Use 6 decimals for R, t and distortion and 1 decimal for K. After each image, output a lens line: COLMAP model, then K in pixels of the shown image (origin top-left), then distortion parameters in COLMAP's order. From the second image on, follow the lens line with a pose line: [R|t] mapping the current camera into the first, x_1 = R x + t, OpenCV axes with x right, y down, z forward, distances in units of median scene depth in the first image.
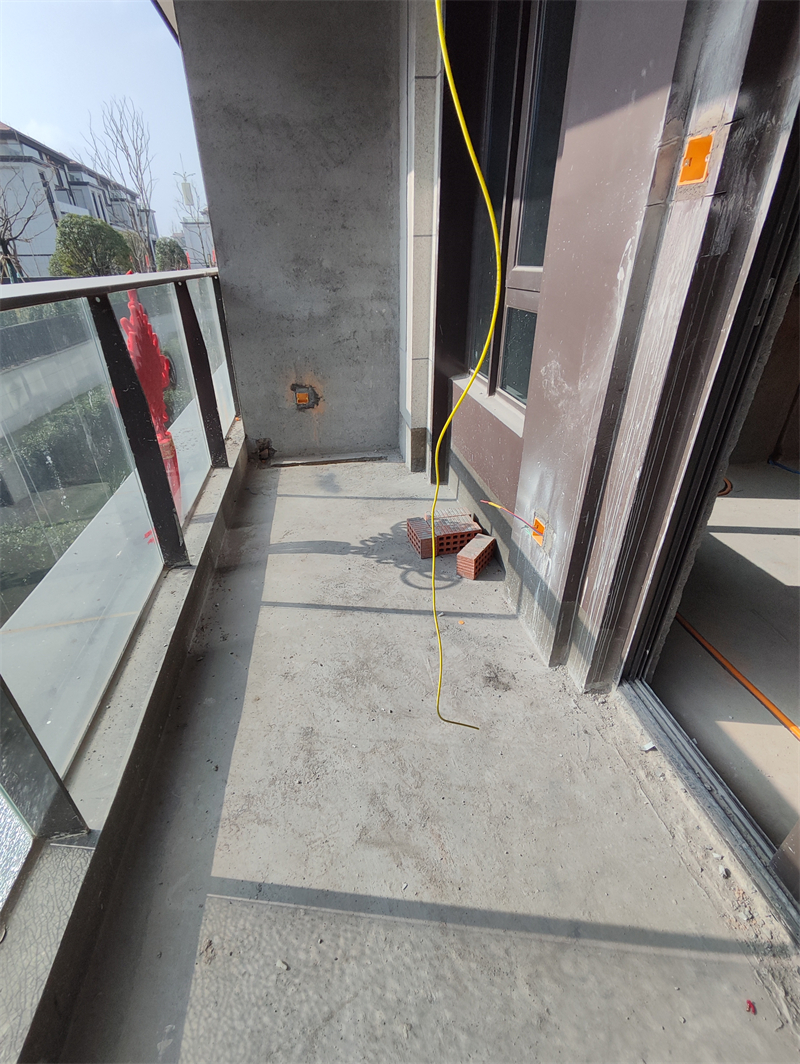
lens RADIAL K [[491.1, 0, 400.1], [0, 491.1, 547.2], [0, 0, 1]] dist [-0.003042, -0.000781]
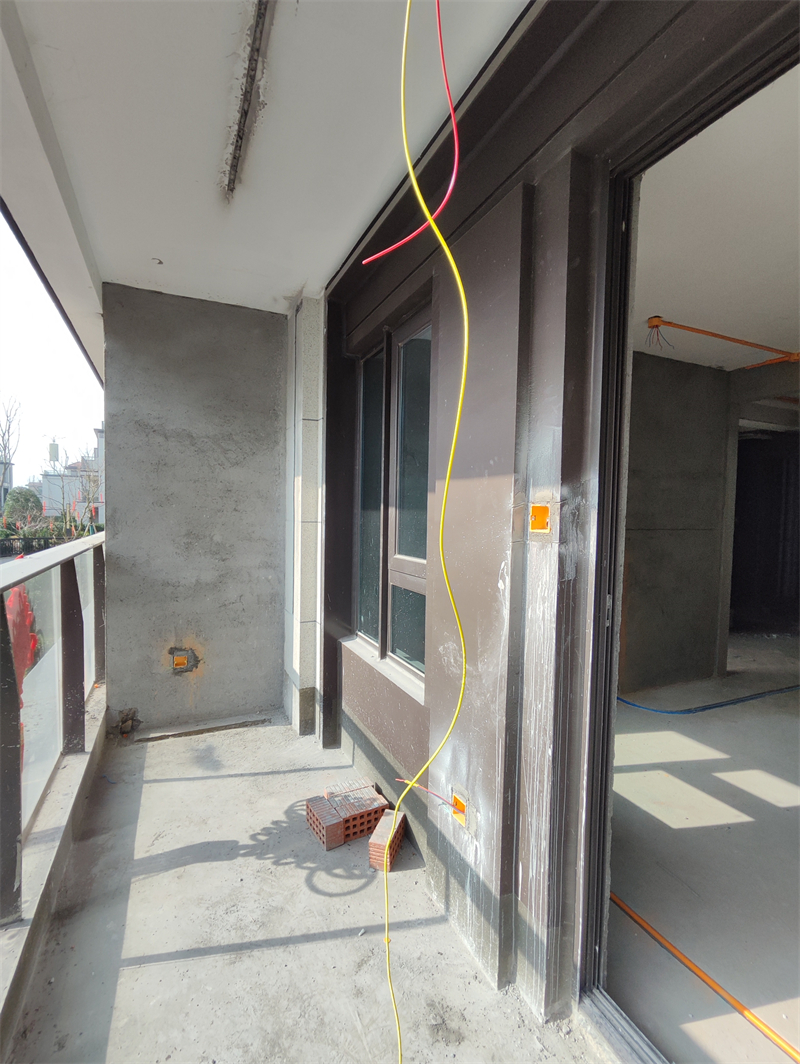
lens RADIAL K [[482.1, 0, 400.0], [0, 482.1, 532.0], [0, 0, 1]] dist [-0.000756, 0.001359]
pose [[0.958616, 0.024272, 0.283665, -0.103413], [0.112584, 0.882827, -0.456006, -0.083950], [-0.261495, 0.469071, 0.843560, -0.037827]]
